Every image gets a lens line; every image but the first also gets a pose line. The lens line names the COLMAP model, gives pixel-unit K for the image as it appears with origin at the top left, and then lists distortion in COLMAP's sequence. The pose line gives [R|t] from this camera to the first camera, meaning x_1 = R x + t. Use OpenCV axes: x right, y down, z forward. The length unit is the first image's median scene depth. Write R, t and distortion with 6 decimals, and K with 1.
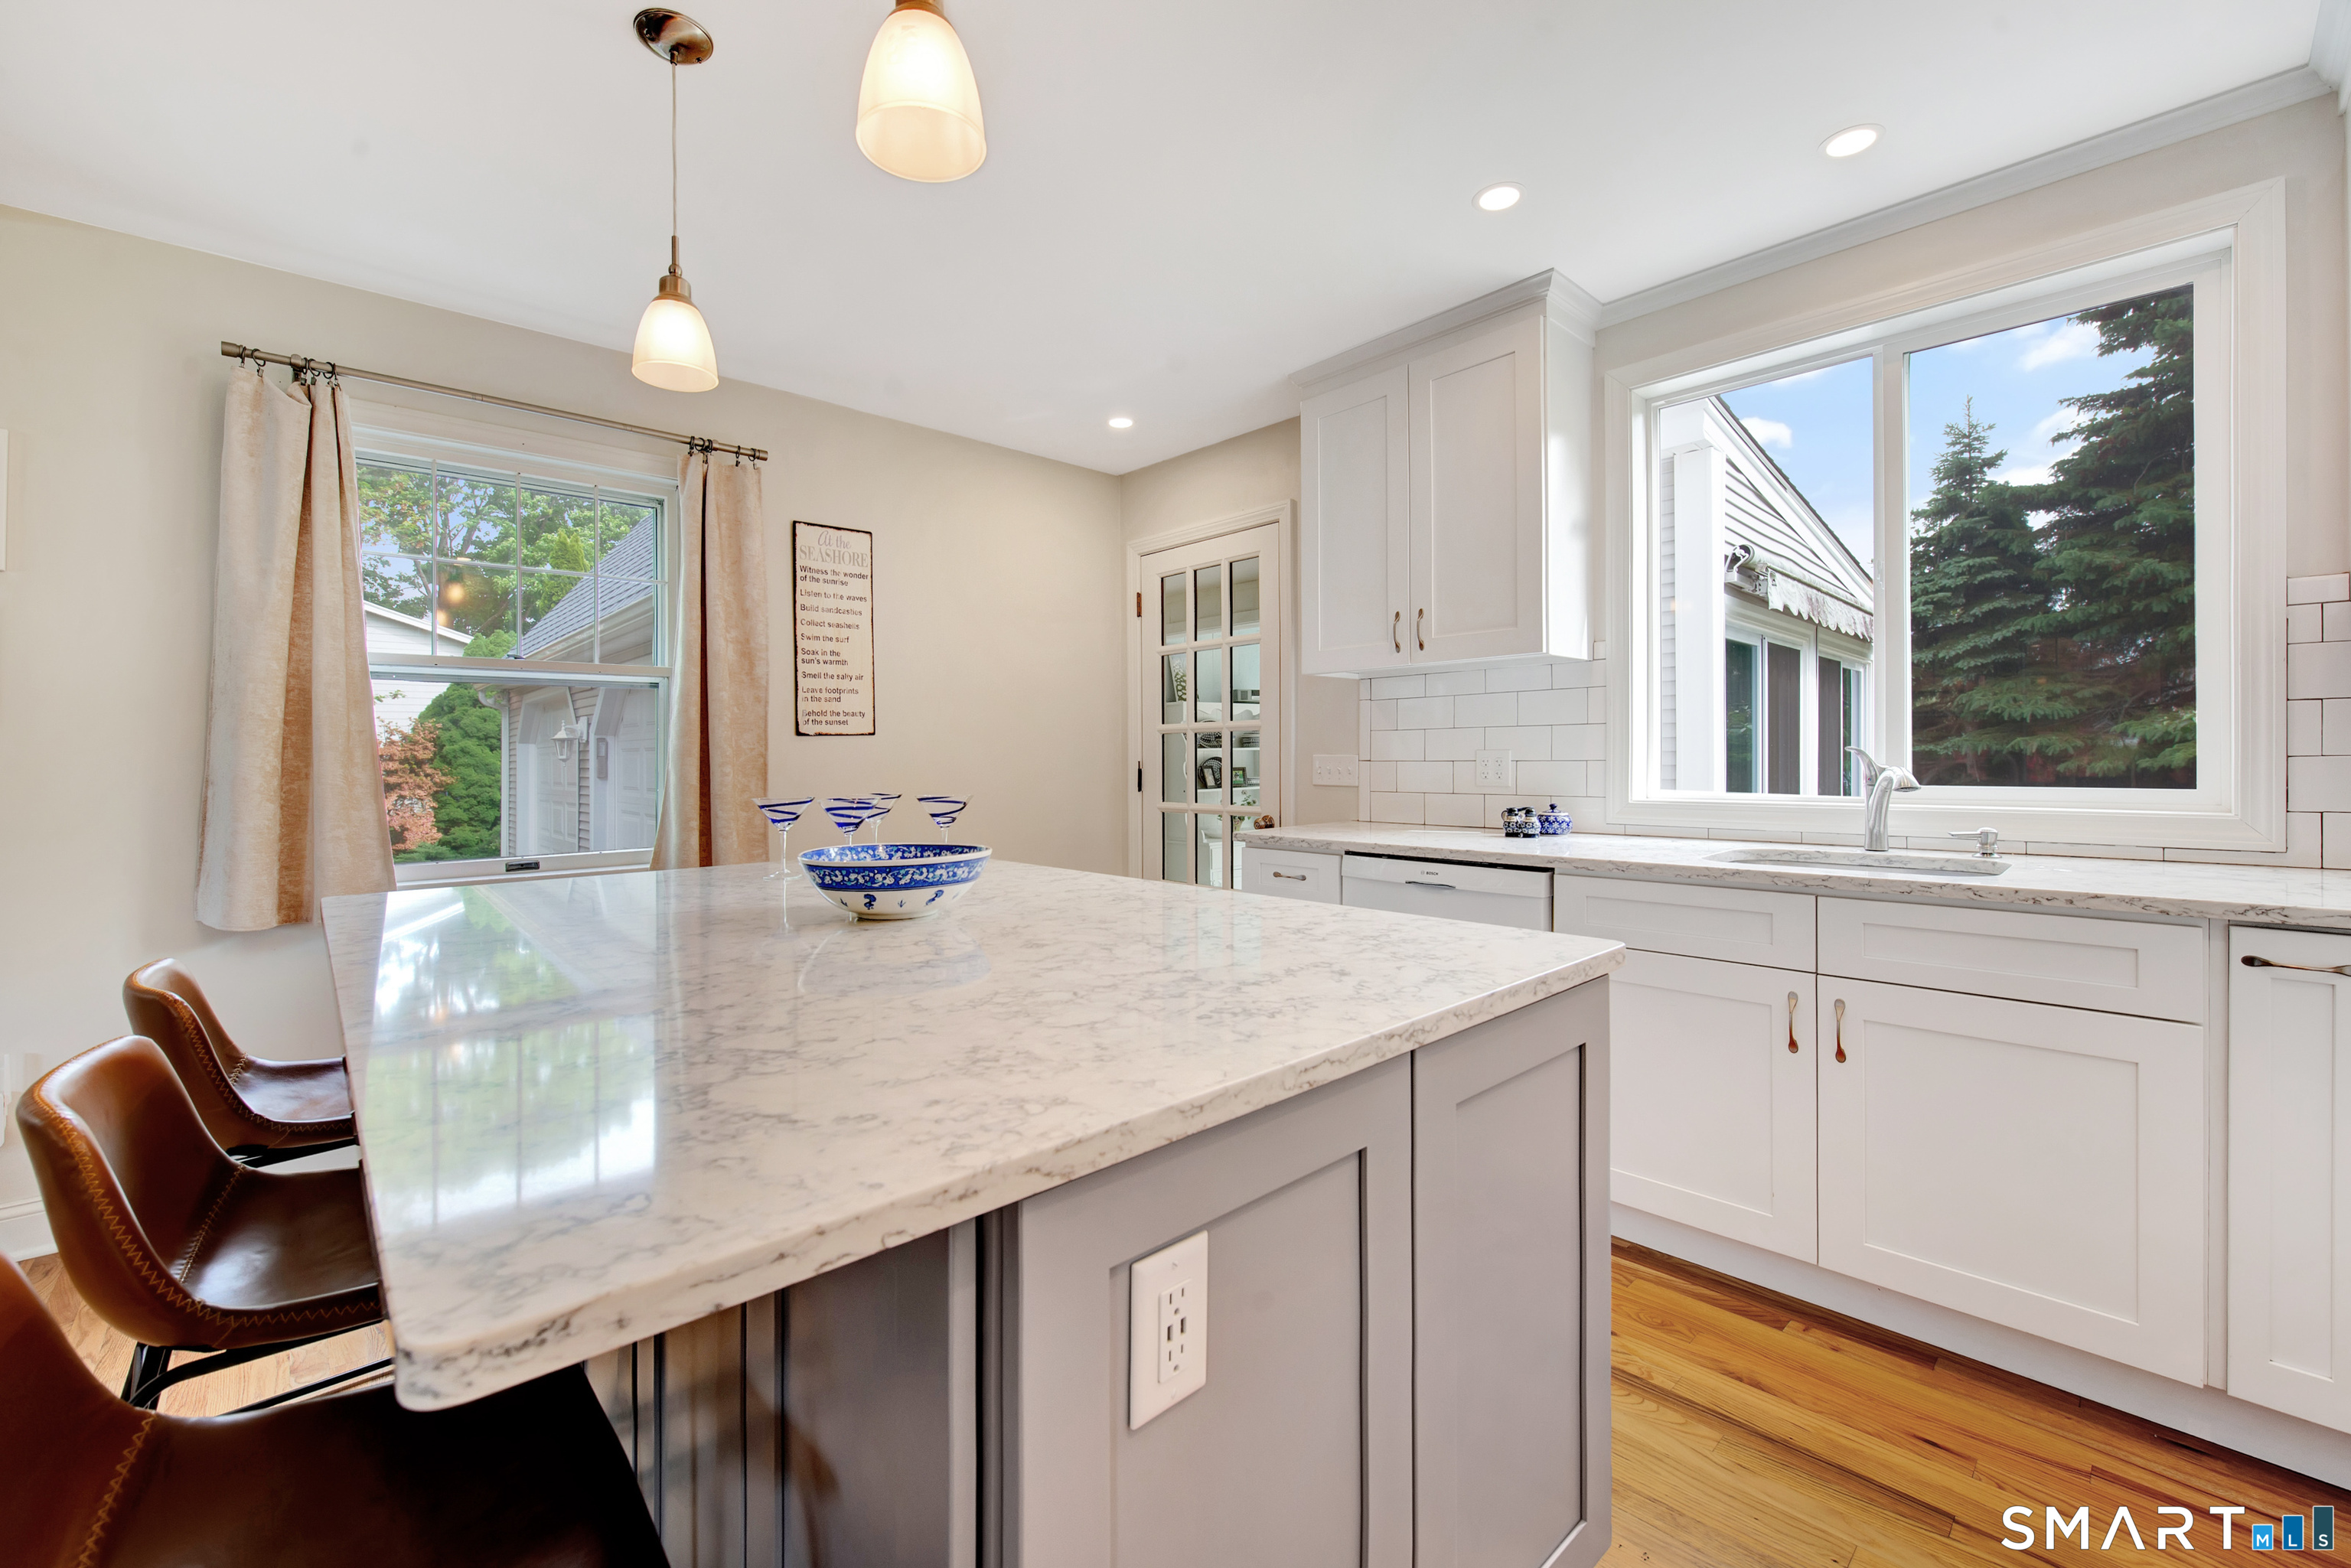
lens RADIAL K [[956.1, 0, 1146.3], [0, 956.1, 759.6], [0, 0, 1]] dist [-0.007463, -0.001658]
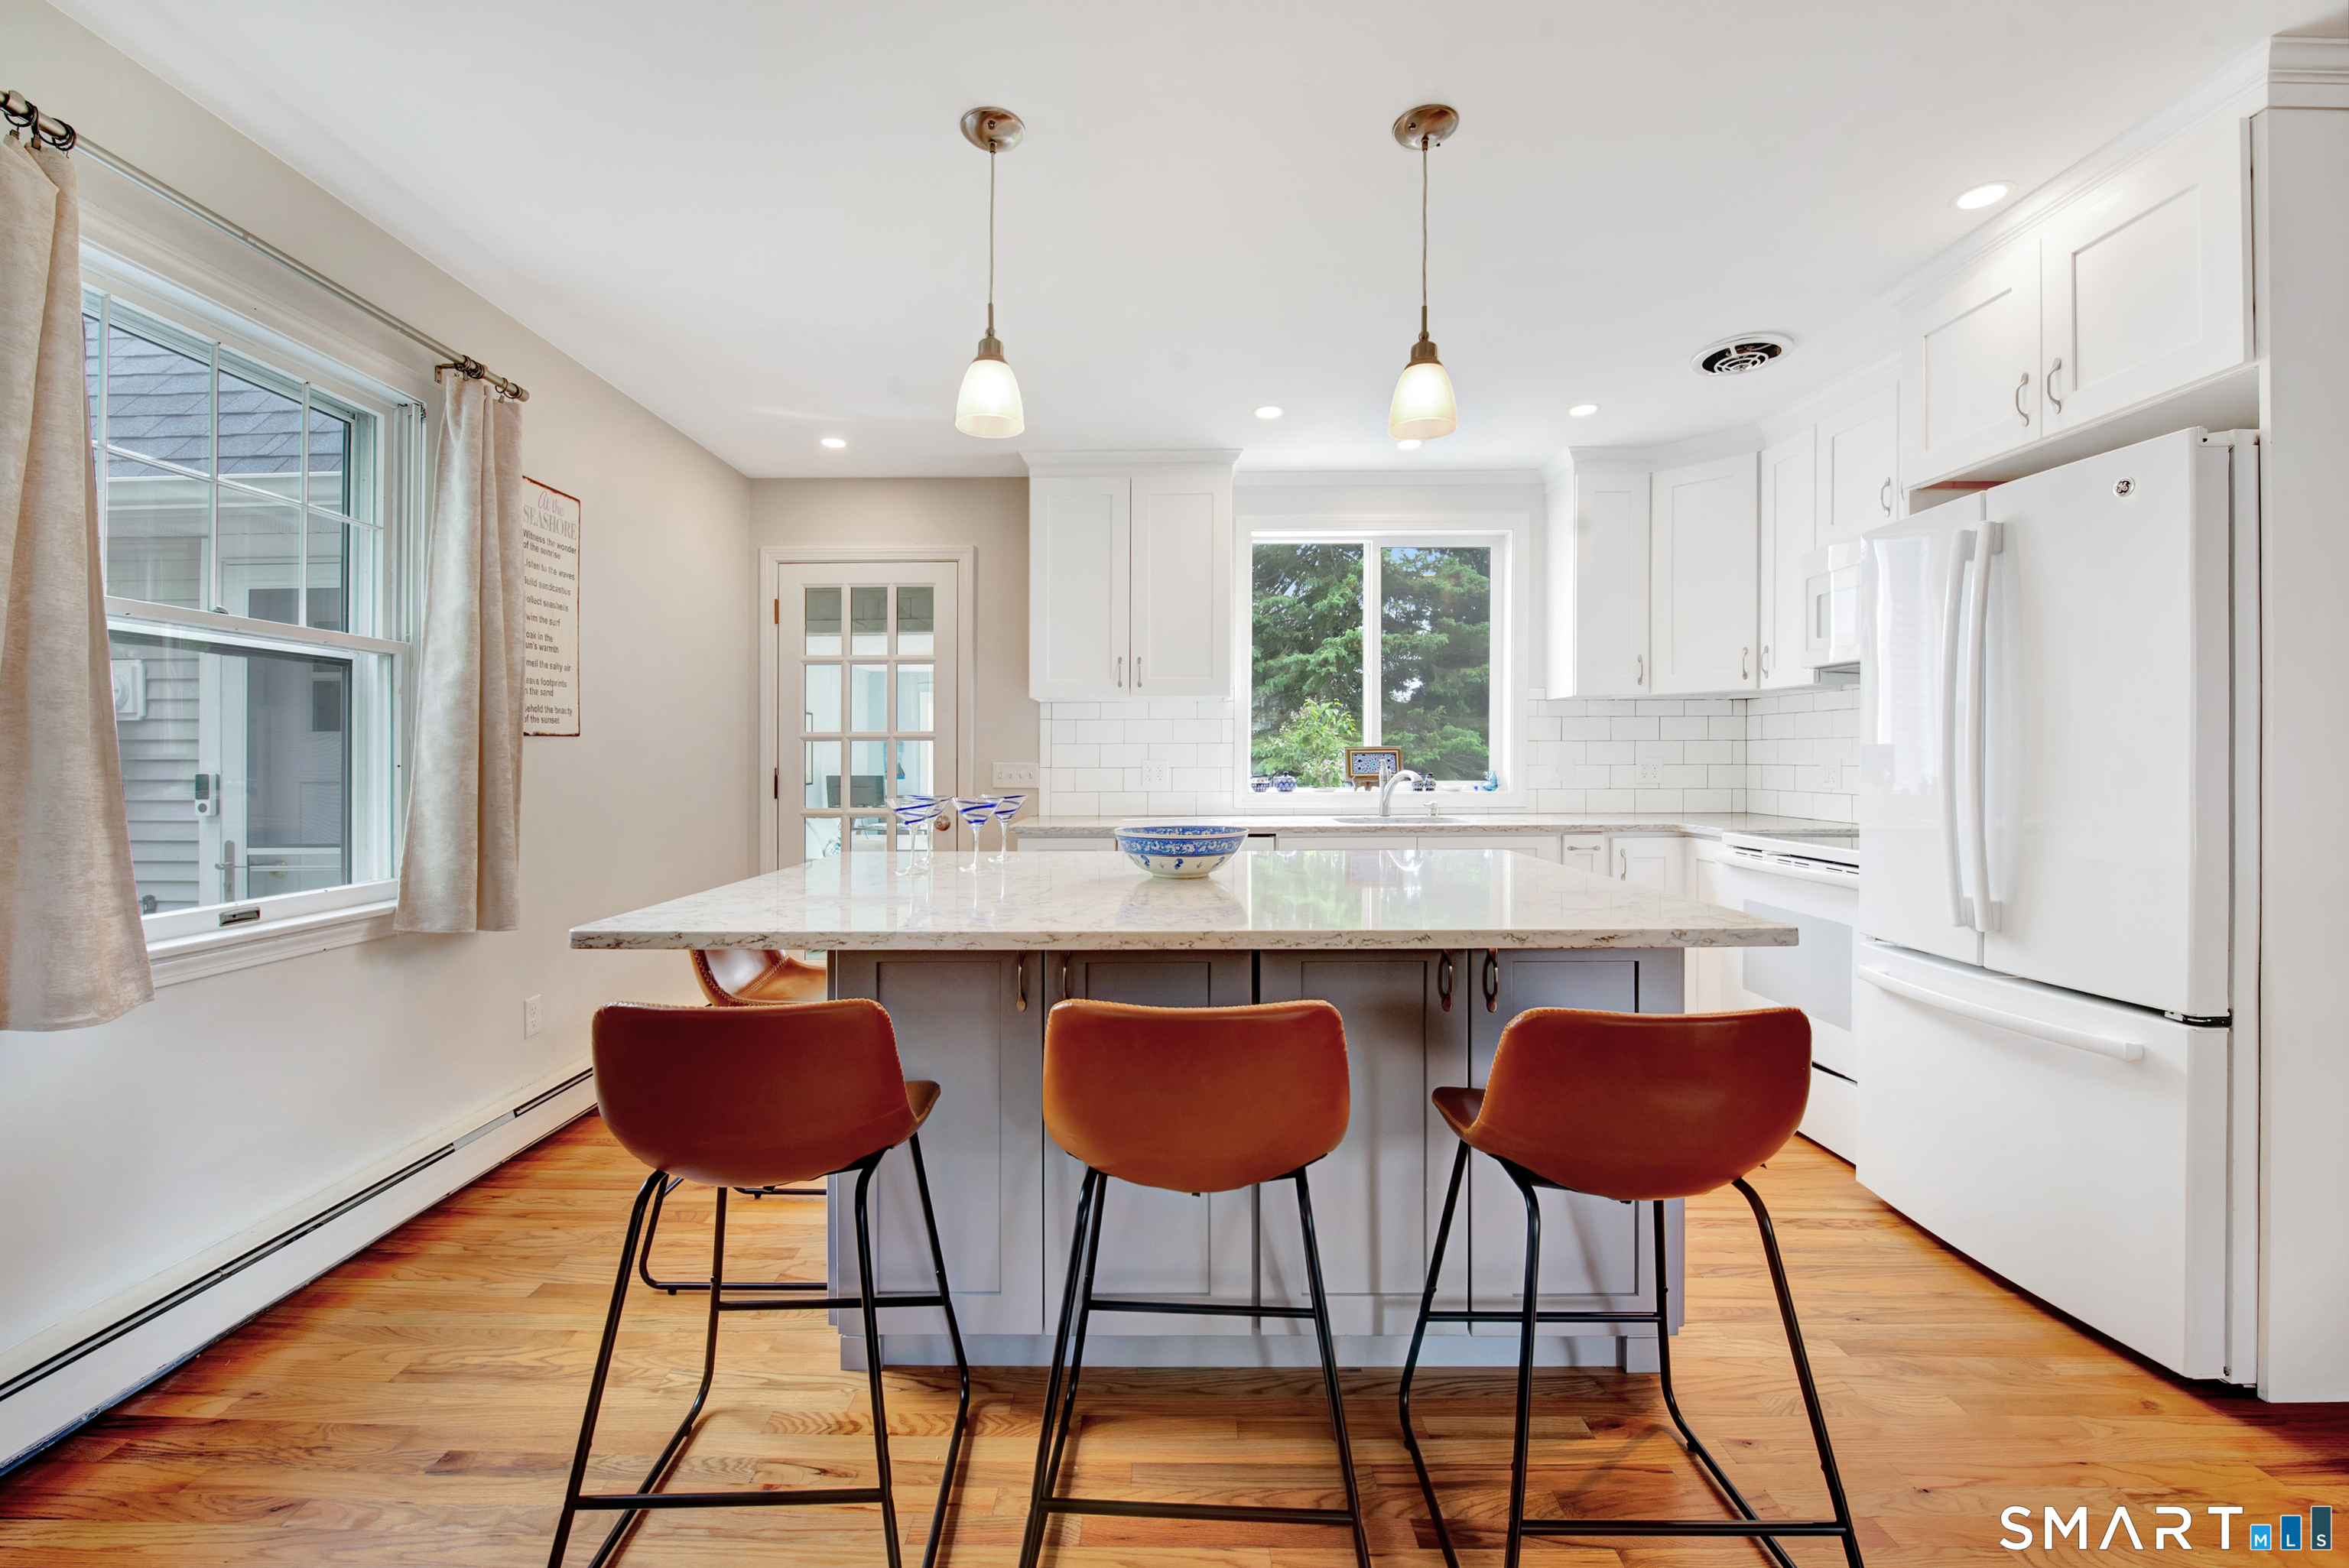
lens RADIAL K [[955.2, 0, 1156.0], [0, 955.2, 765.1], [0, 0, 1]] dist [-0.007463, -0.001658]
pose [[0.679148, 0.003994, 0.733990, -0.593577], [-0.001486, 0.999991, -0.004067, 0.003063], [-0.734000, 0.001671, 0.679148, 0.041138]]
